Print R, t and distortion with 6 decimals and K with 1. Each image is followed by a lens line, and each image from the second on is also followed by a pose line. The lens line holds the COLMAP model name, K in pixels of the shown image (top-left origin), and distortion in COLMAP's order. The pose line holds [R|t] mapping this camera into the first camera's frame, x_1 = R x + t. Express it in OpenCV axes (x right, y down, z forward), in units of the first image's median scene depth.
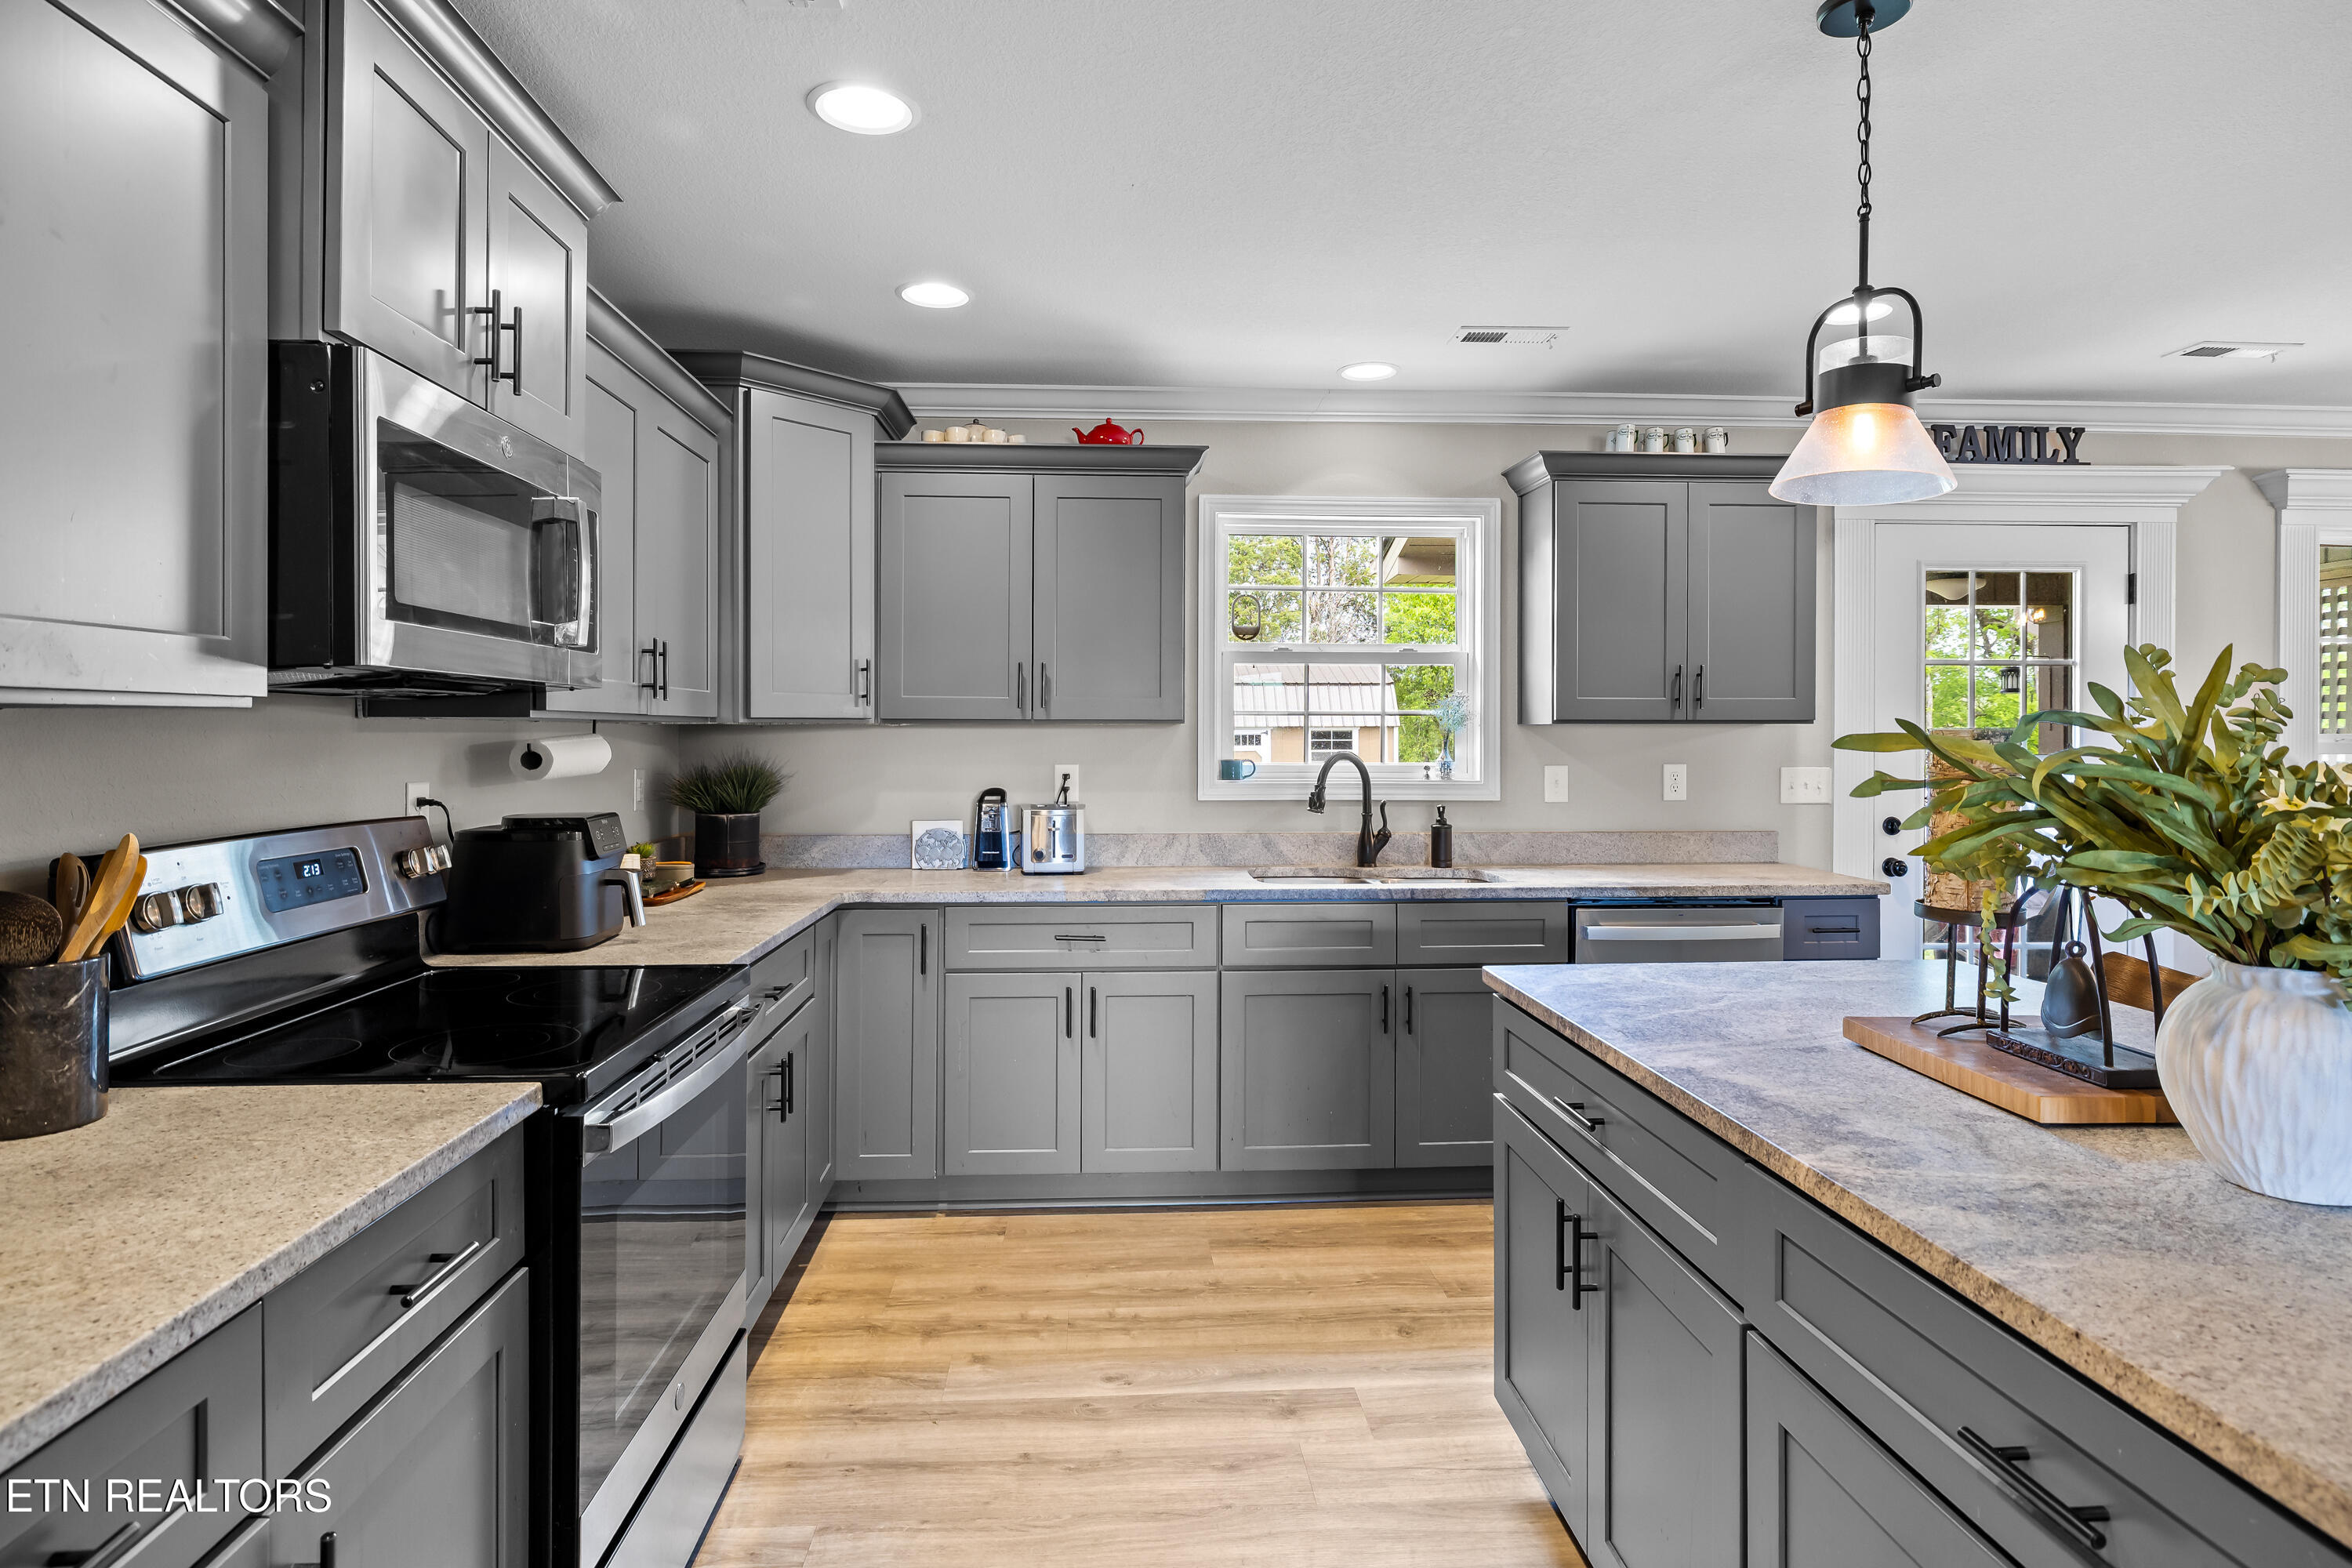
lens RADIAL K [[1250.7, 0, 1179.5], [0, 1250.7, 739.7], [0, 0, 1]] dist [-0.002491, -0.000342]
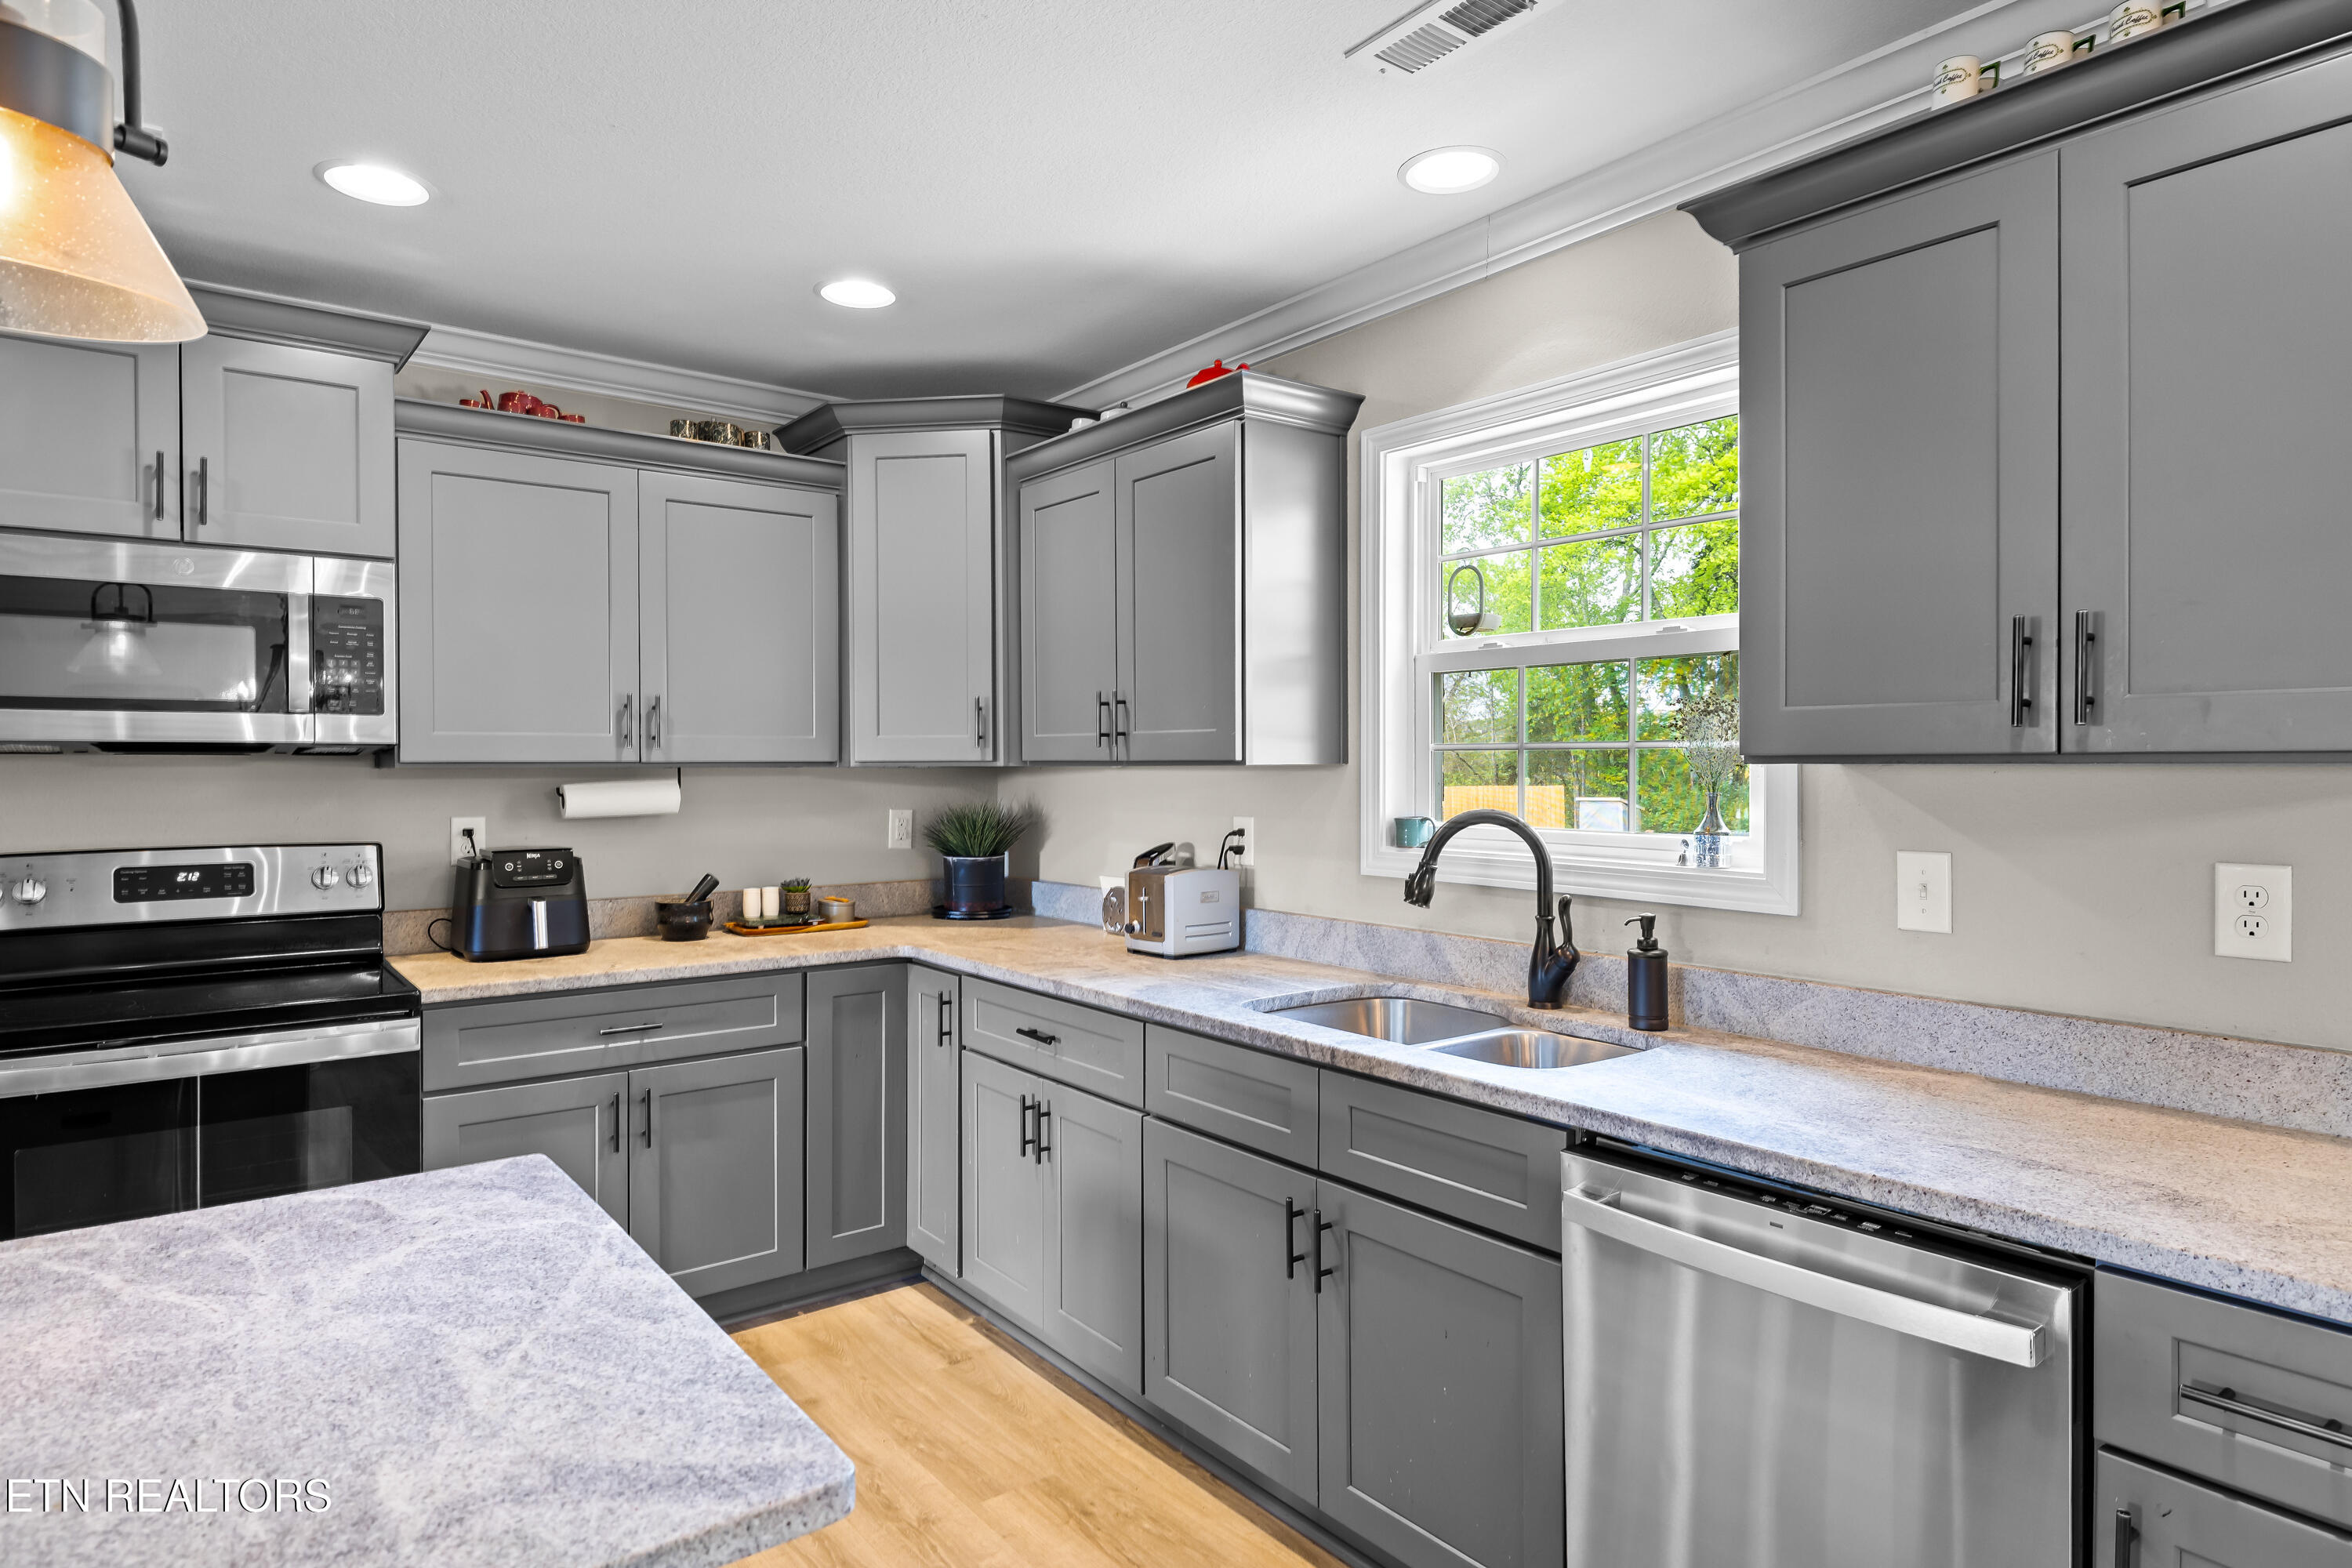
lens RADIAL K [[1315.6, 0, 1176.0], [0, 1315.6, 784.0], [0, 0, 1]] dist [0.001660, -0.001109]
pose [[0.562482, 0.010217, -0.826747, 0.652751], [-0.000826, 0.999930, 0.011795, -0.011987], [0.826809, -0.005952, 0.562451, 0.590634]]
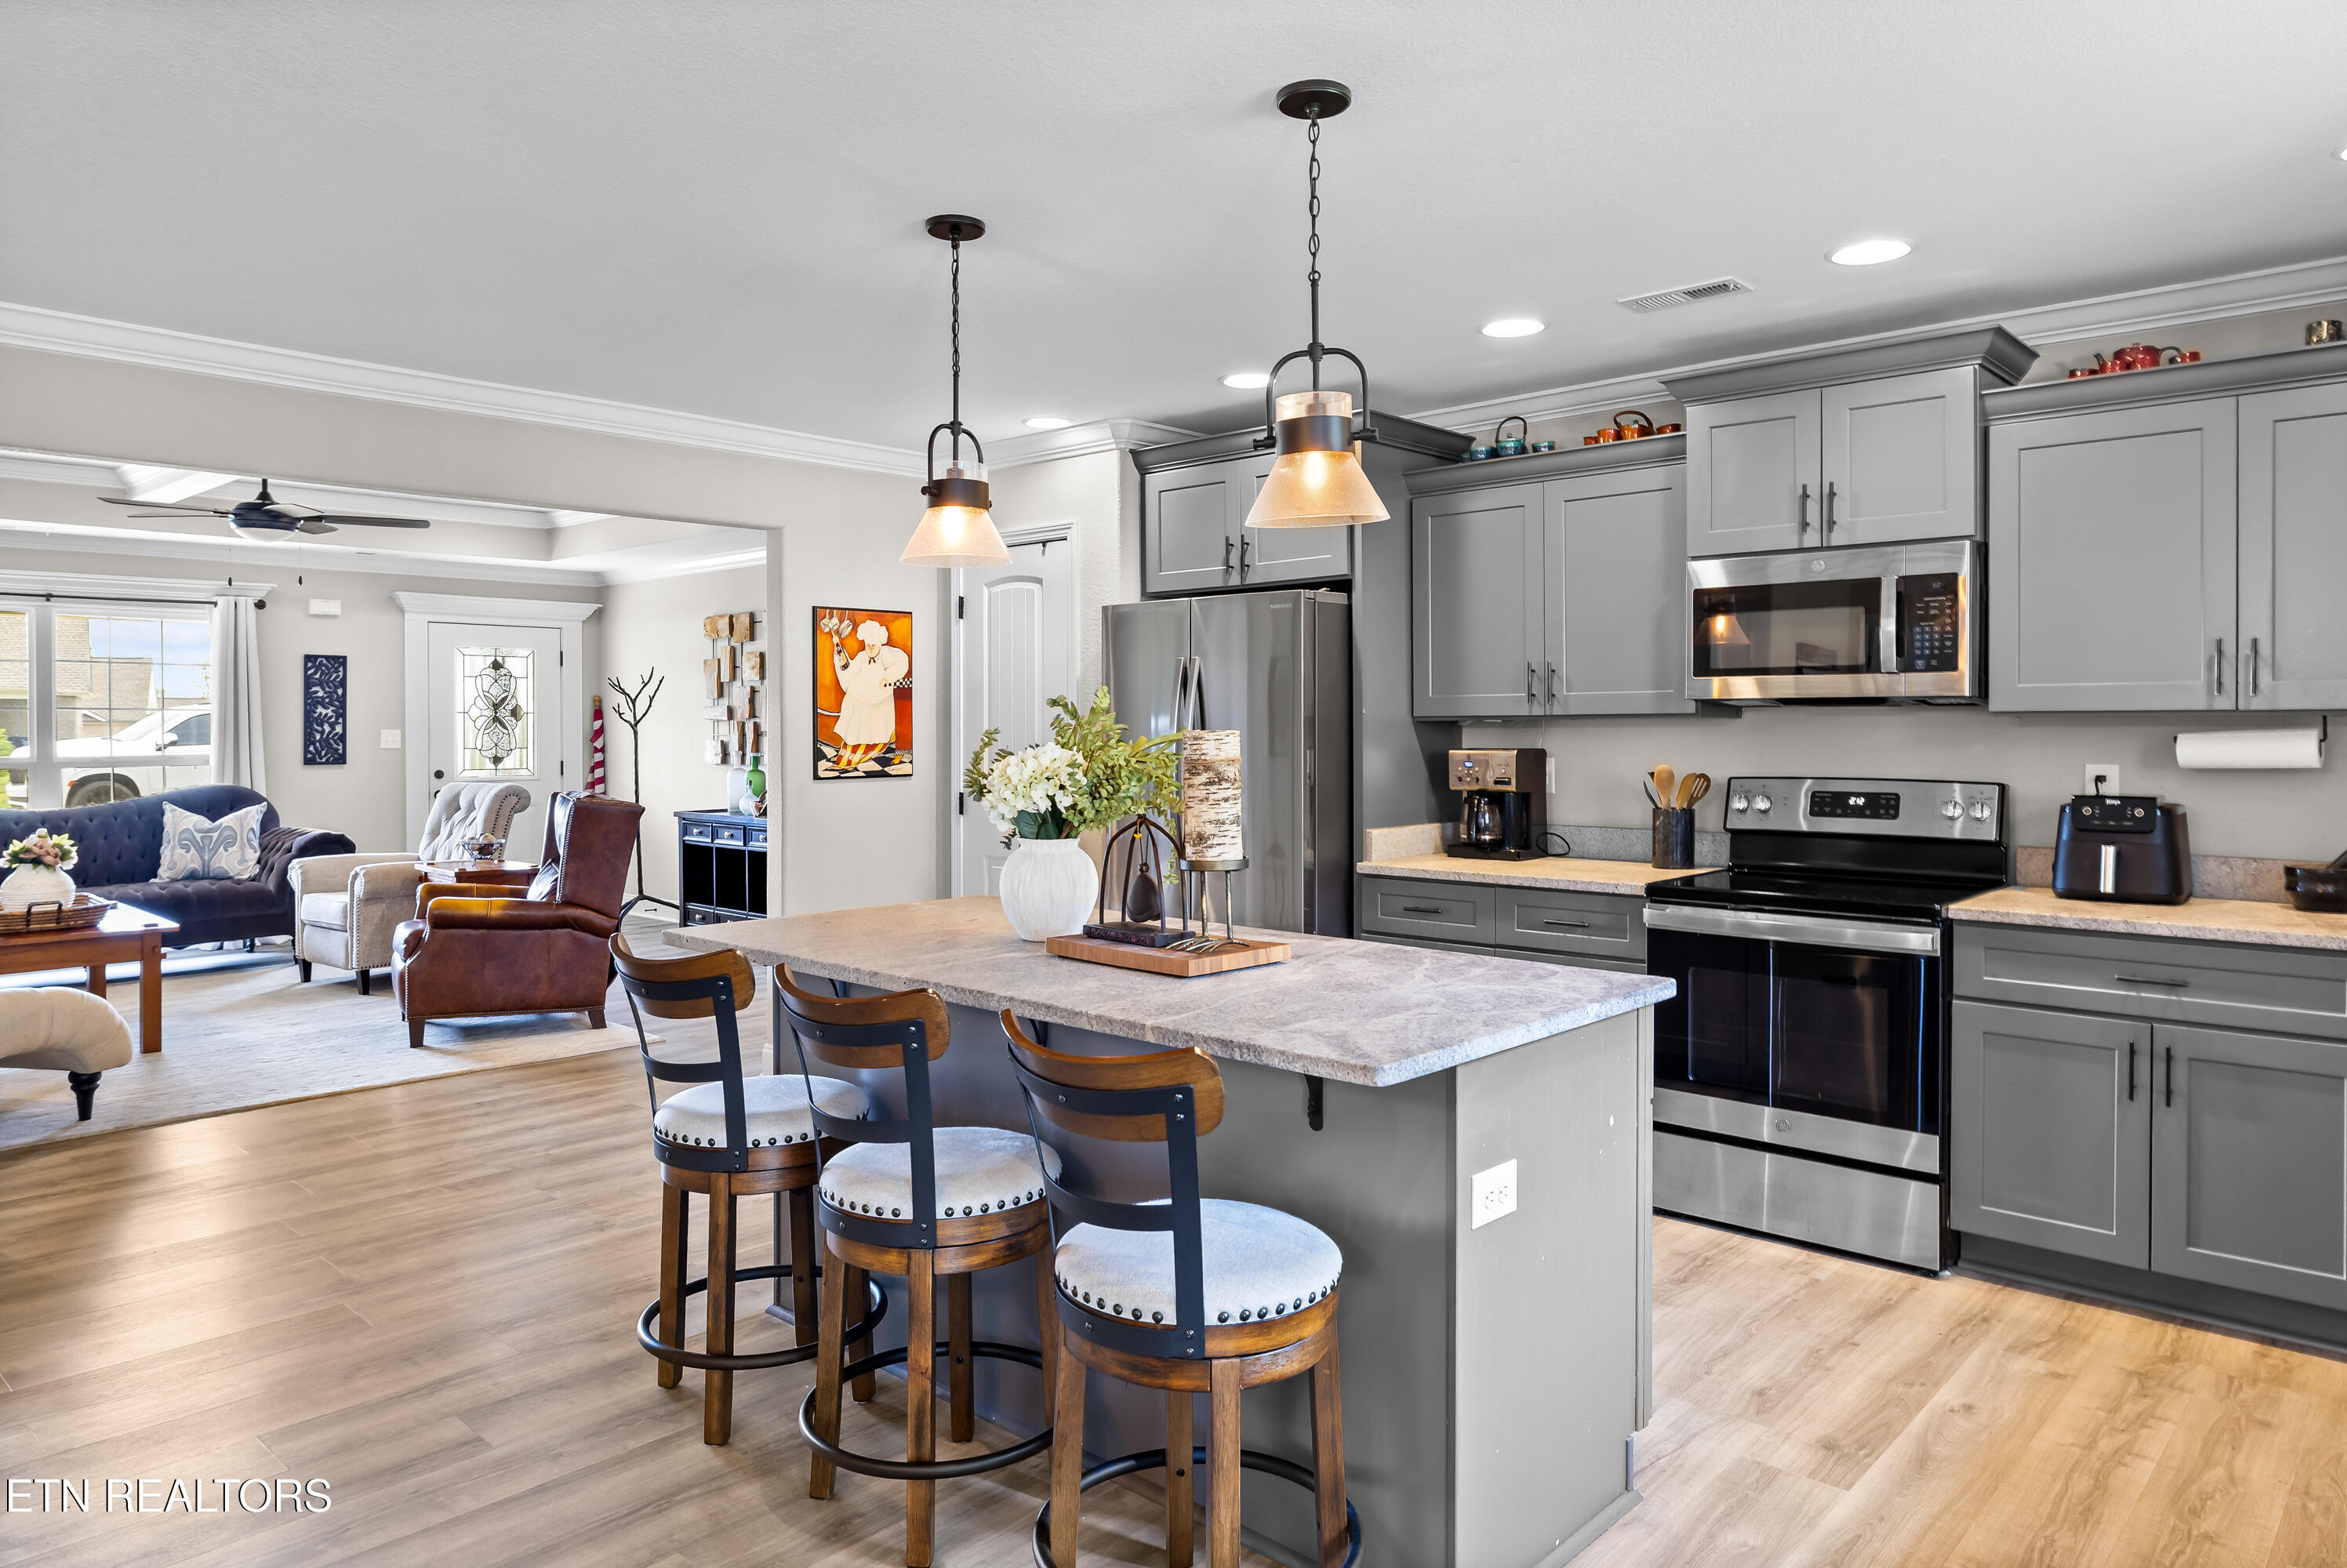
lens RADIAL K [[1489.2, 0, 1166.4], [0, 1489.2, 746.7], [0, 0, 1]] dist [0.008298, 0.002501]
pose [[-0.720557, 0.014168, -0.693251, 0.863849], [-0.000215, 0.999787, 0.020656, -0.012401], [0.693396, 0.015033, -0.720400, 1.024932]]
